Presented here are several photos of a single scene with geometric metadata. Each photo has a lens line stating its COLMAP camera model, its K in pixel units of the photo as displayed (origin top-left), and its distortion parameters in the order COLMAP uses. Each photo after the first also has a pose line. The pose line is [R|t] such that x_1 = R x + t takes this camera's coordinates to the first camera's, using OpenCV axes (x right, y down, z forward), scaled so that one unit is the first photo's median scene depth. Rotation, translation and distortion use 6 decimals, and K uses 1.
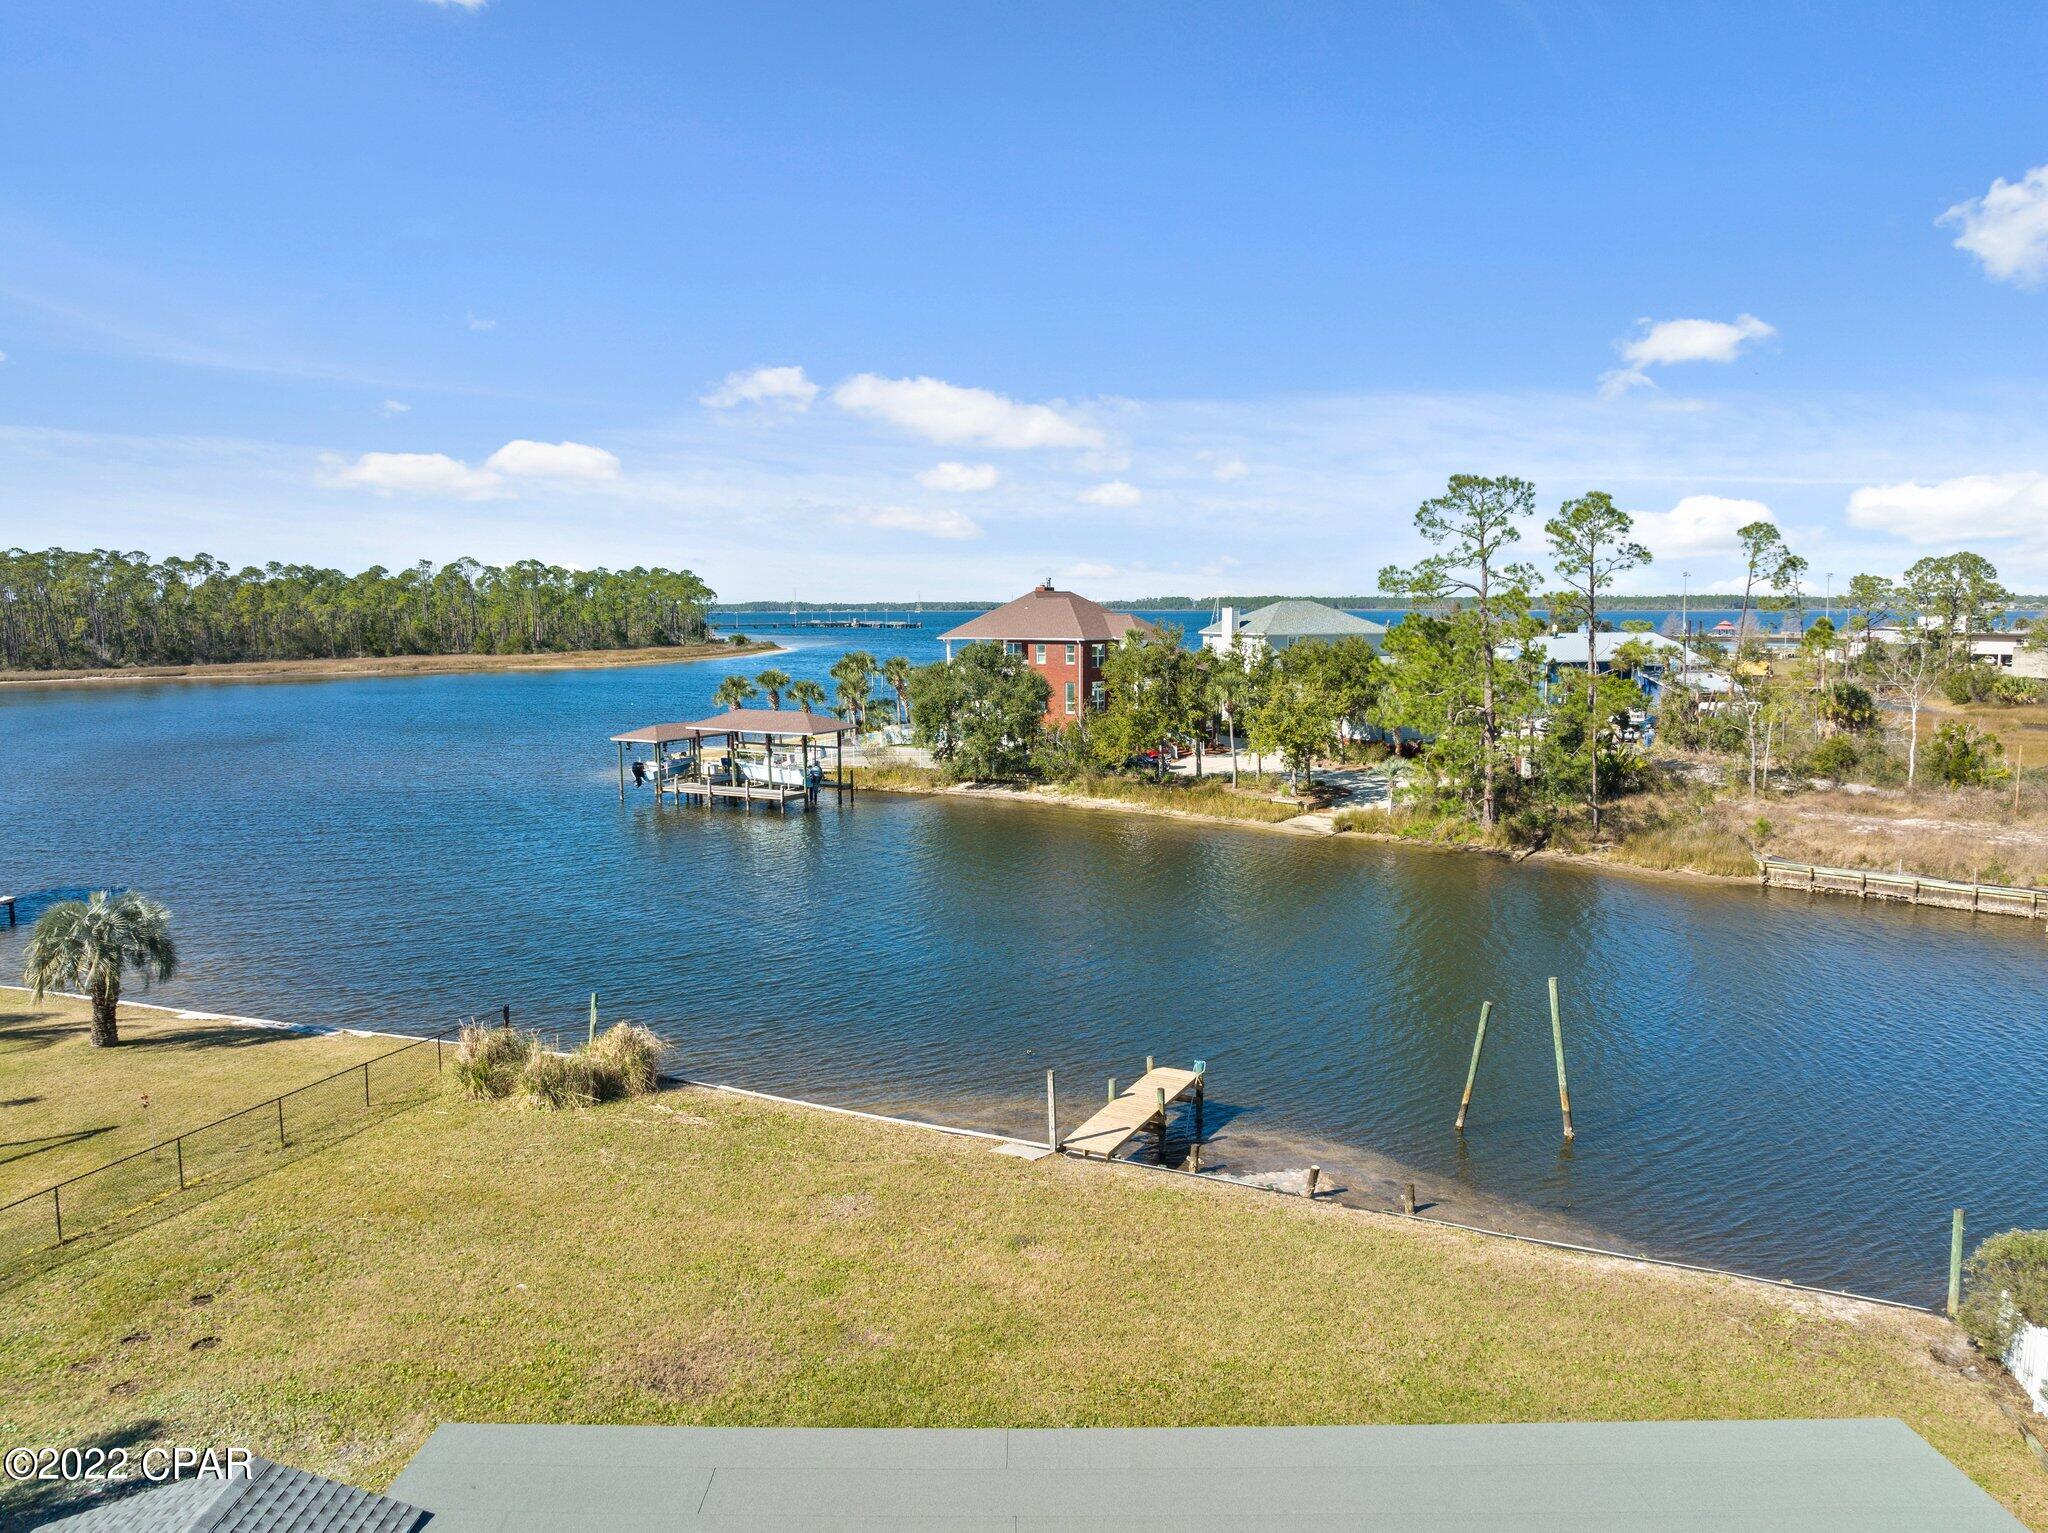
lens RADIAL K [[1439.0, 0, 1020.0], [0, 1439.0, 765.8], [0, 0, 1]] dist [-0.040752, 0.004646]
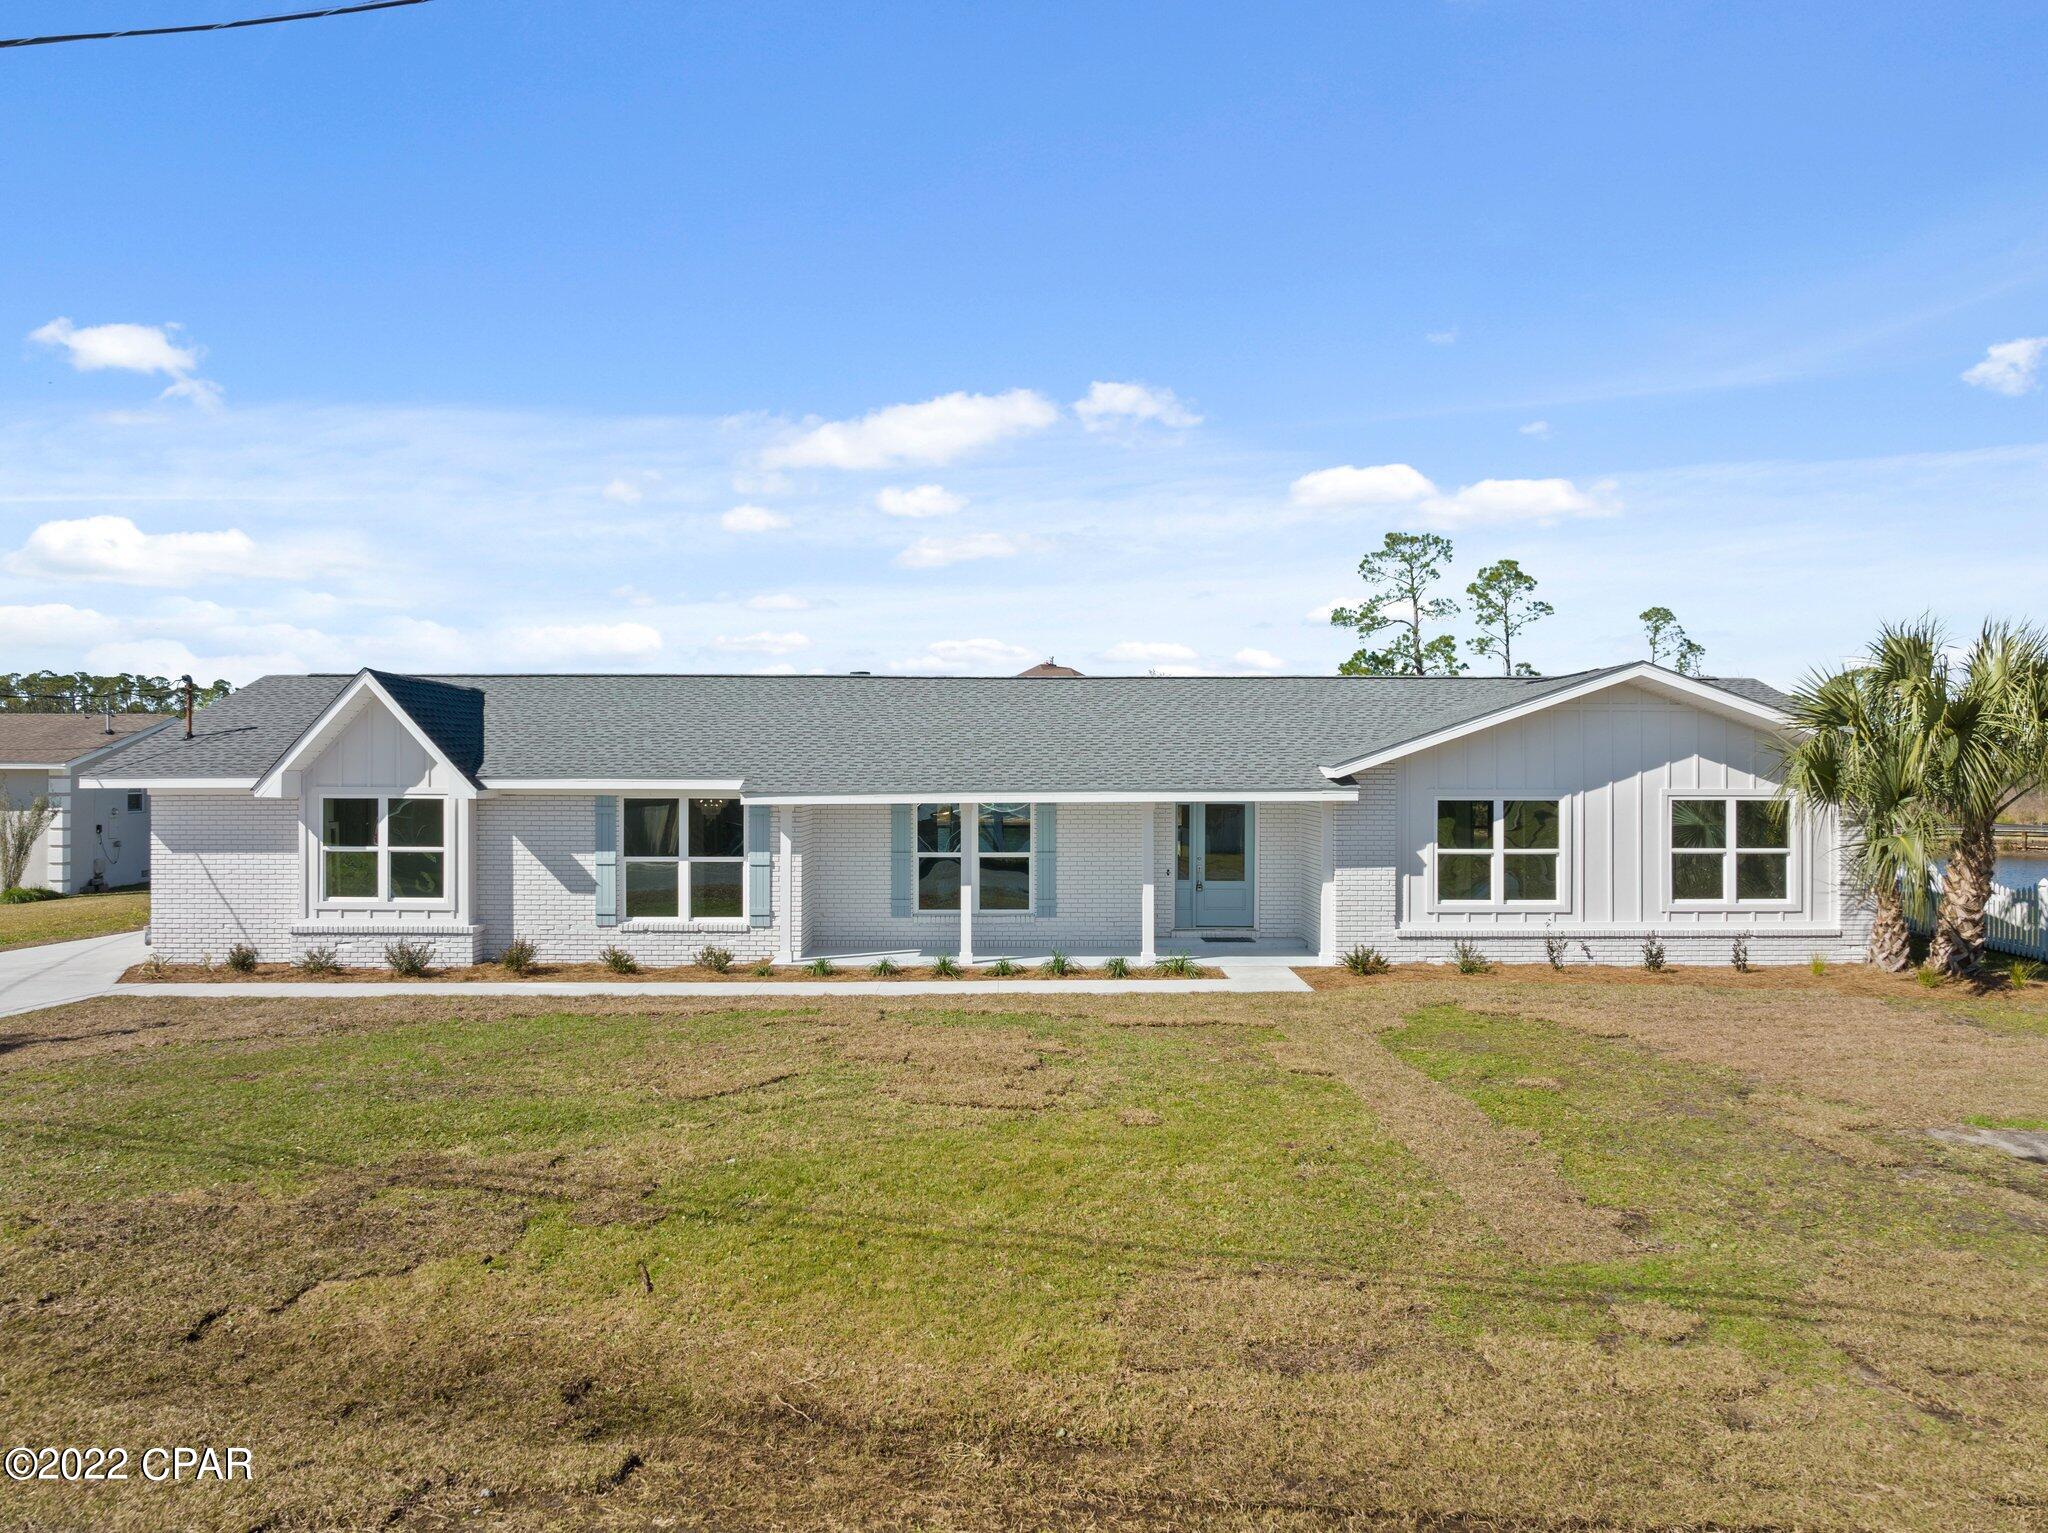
lens RADIAL K [[1439.0, 0, 1020.0], [0, 1439.0, 765.8], [0, 0, 1]] dist [-0.040752, 0.004646]
pose [[0.999780, 0.006999, 0.019780, -0.032350], [-0.004711, 0.993536, -0.113418, 0.106588], [-0.020446, 0.113300, 0.993350, -0.163462]]
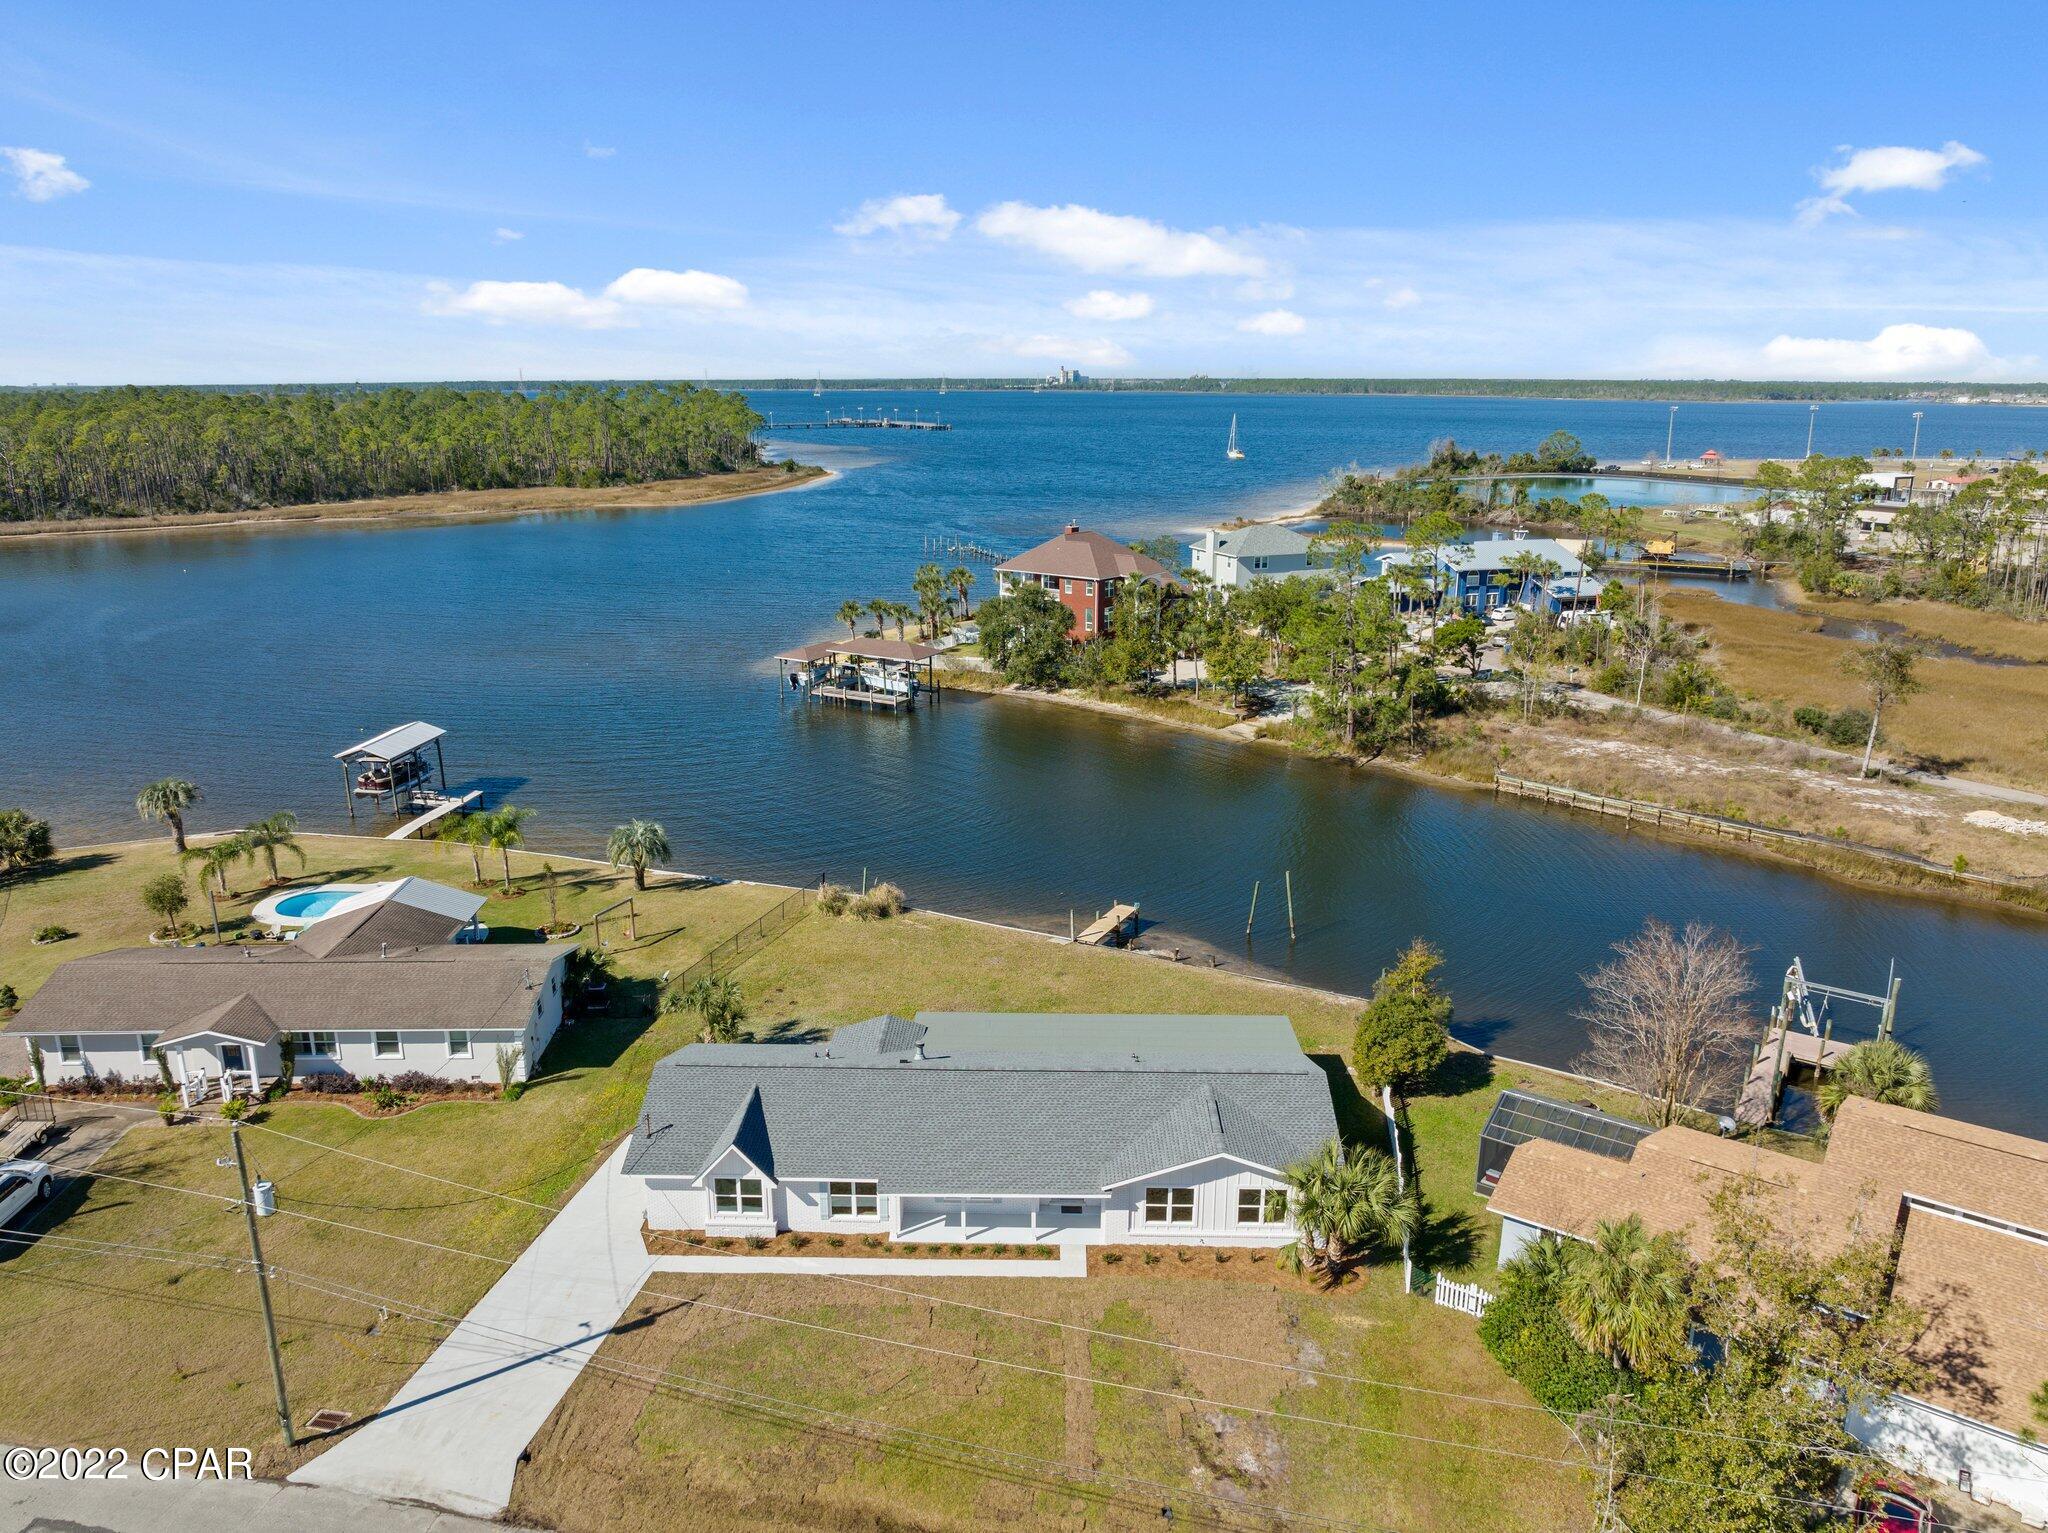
lens RADIAL K [[1411.4, 0, 1024.0], [0, 1411.4, 766.5], [0, 0, 1]] dist [-0.032000, -0.005295]
pose [[0.999859, 0.011146, -0.012551, -0.010385], [-0.009136, 0.988621, 0.150148, -0.123484], [0.014081, -0.150013, 0.988584, -0.427054]]
